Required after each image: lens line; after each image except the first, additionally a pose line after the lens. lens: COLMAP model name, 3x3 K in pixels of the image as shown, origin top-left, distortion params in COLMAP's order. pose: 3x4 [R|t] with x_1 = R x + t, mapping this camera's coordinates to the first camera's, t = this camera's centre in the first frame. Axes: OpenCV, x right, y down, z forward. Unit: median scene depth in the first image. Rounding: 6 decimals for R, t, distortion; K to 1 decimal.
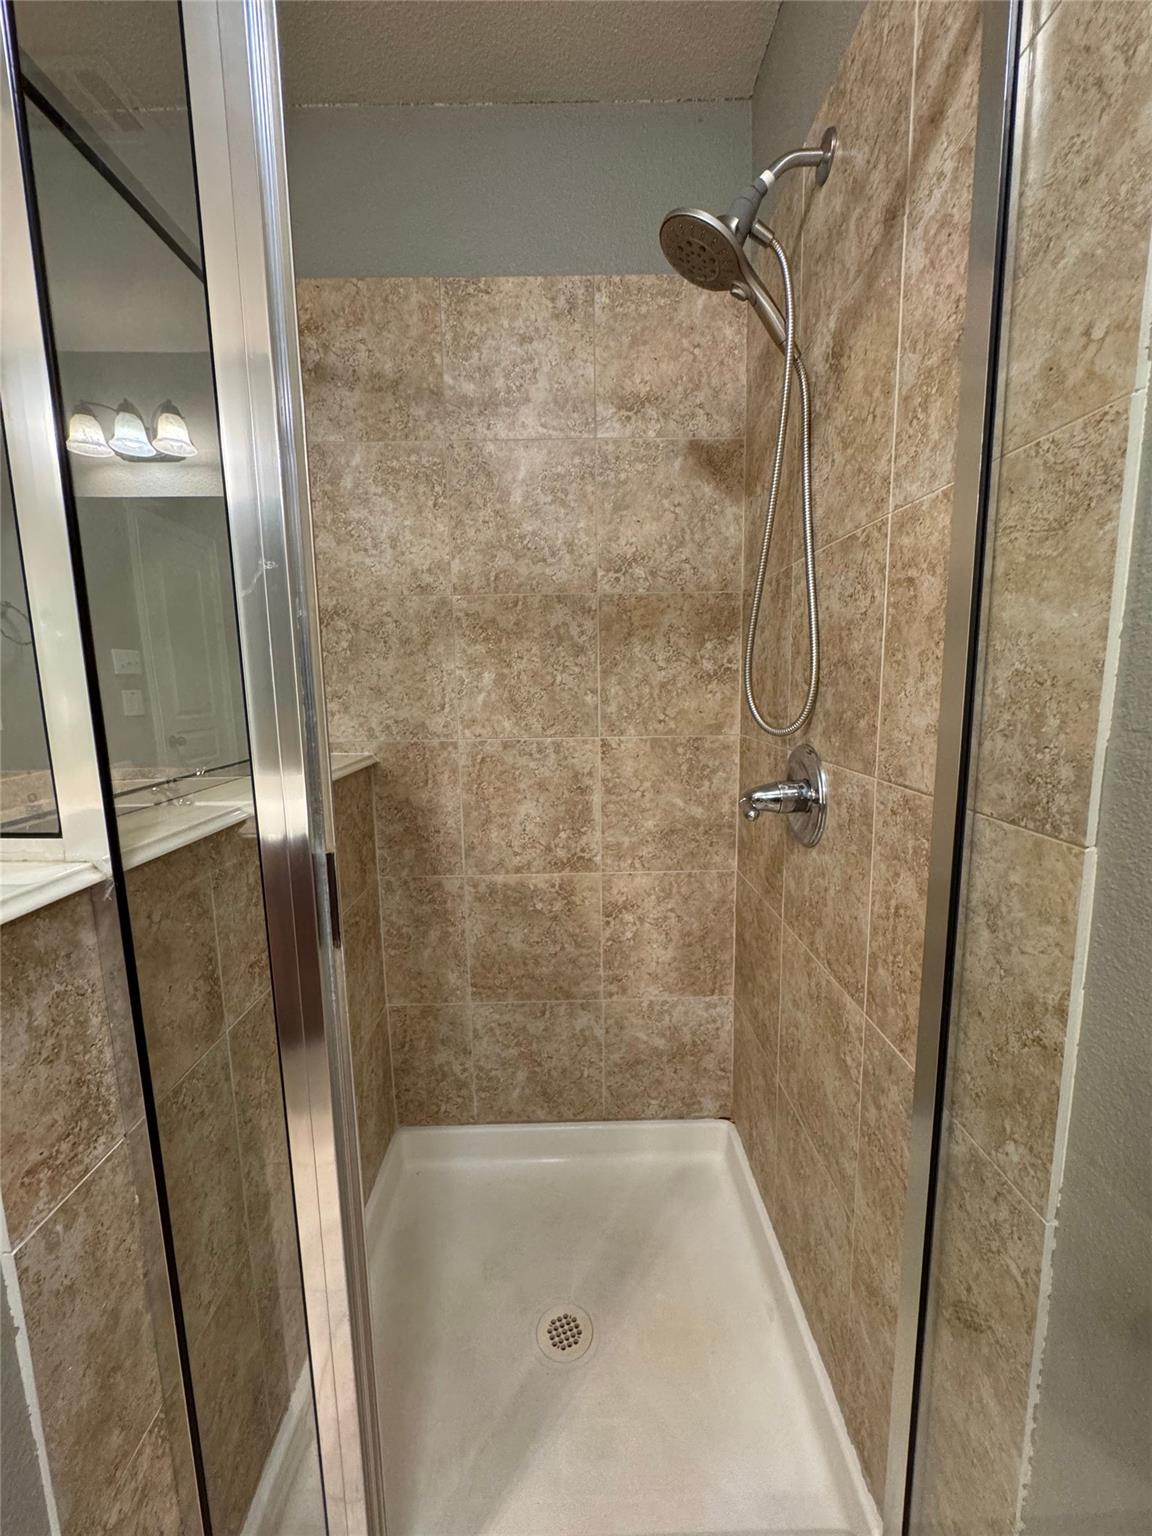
lens RADIAL K [[613.7, 0, 576.0], [0, 613.7, 768.0], [0, 0, 1]] dist [-0.007586, 0.000589]
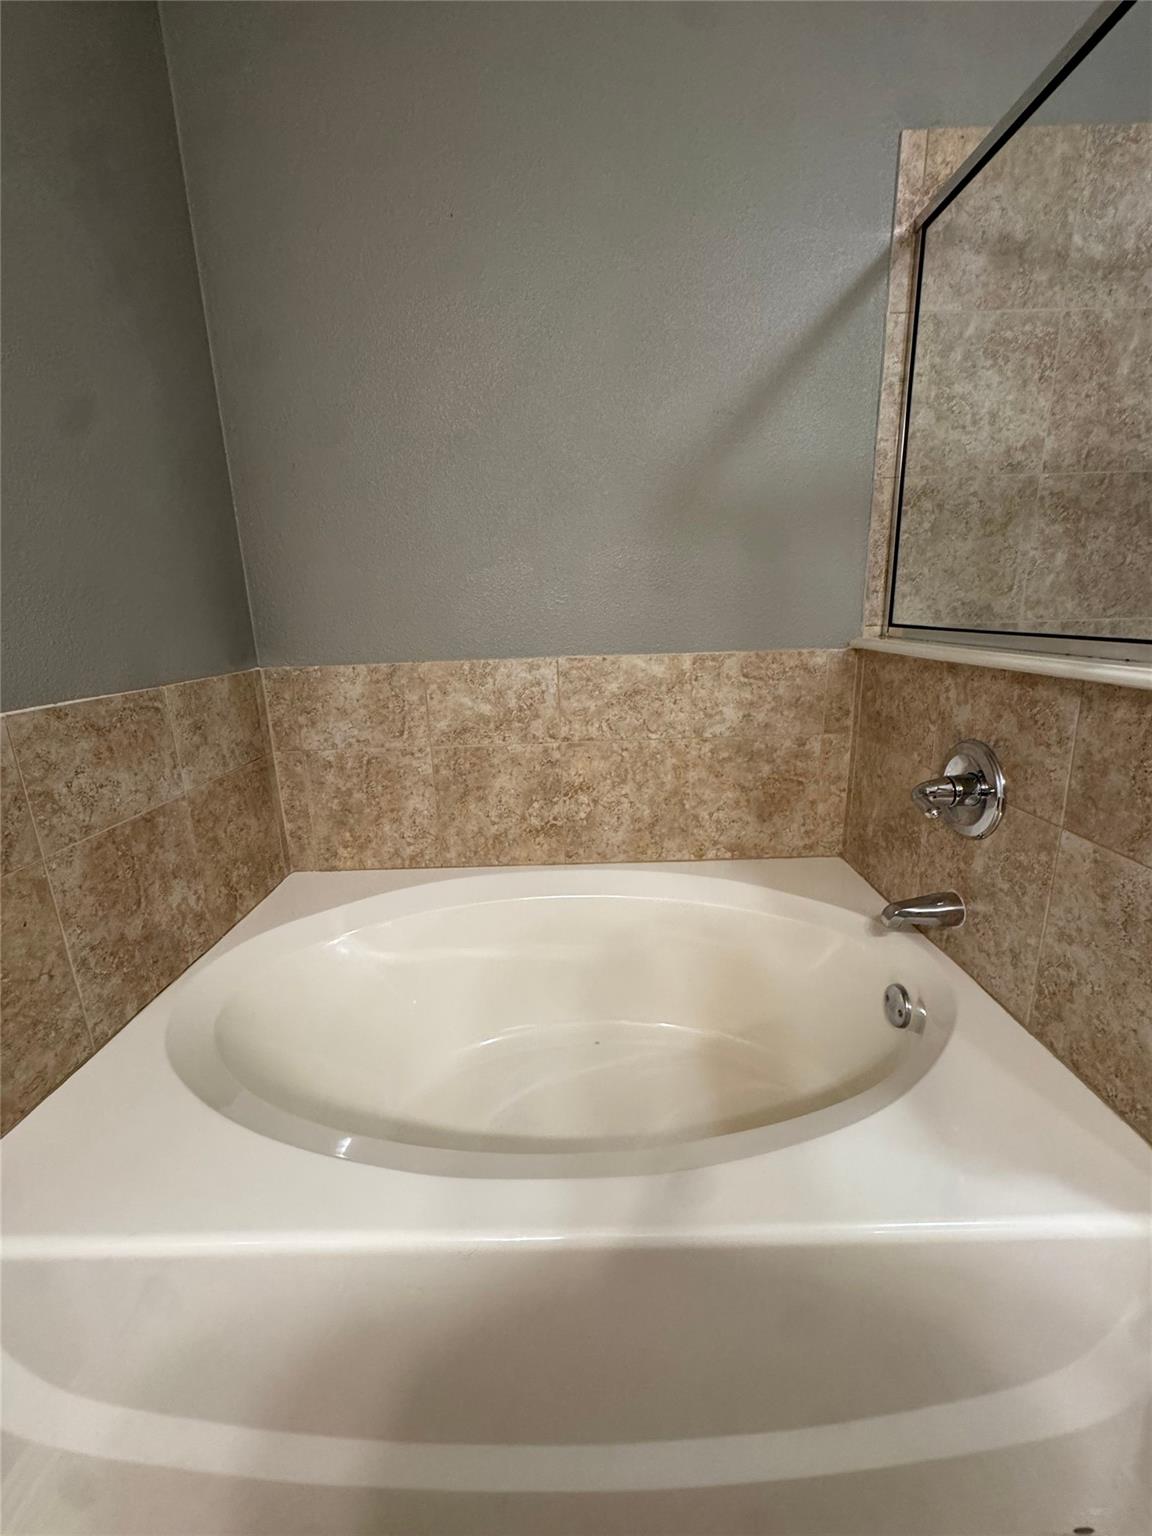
lens RADIAL K [[613.7, 0, 576.0], [0, 613.7, 768.0], [0, 0, 1]] dist [-0.007586, 0.000589]
pose [[0.999817, -0.009366, -0.016677, -0.964174], [0.011088, 0.994265, 0.106365, 0.085483], [0.015585, -0.106530, 0.994187, -0.062470]]
